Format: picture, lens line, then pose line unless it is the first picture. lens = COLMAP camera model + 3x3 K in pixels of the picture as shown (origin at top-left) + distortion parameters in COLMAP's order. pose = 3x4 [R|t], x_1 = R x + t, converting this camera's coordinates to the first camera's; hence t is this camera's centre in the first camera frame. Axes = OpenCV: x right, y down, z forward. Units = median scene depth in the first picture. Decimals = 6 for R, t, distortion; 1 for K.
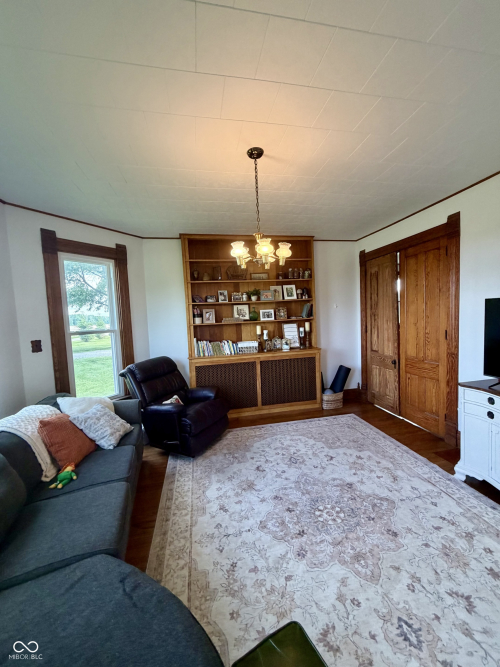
lens RADIAL K [[265.8, 0, 250.0], [0, 265.8, 333.5], [0, 0, 1]] dist [-0.001285, -0.000118]
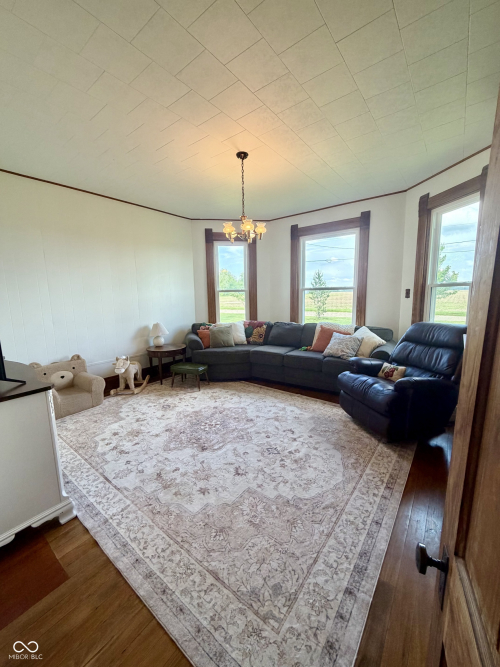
lens RADIAL K [[265.8, 0, 250.0], [0, 265.8, 333.5], [0, 0, 1]] dist [-0.001285, -0.000118]
pose [[-0.755569, 0.157840, -0.635769, 0.790157], [0.008908, 0.972923, 0.230957, -0.082249], [0.655009, 0.168840, -0.736516, 1.728283]]
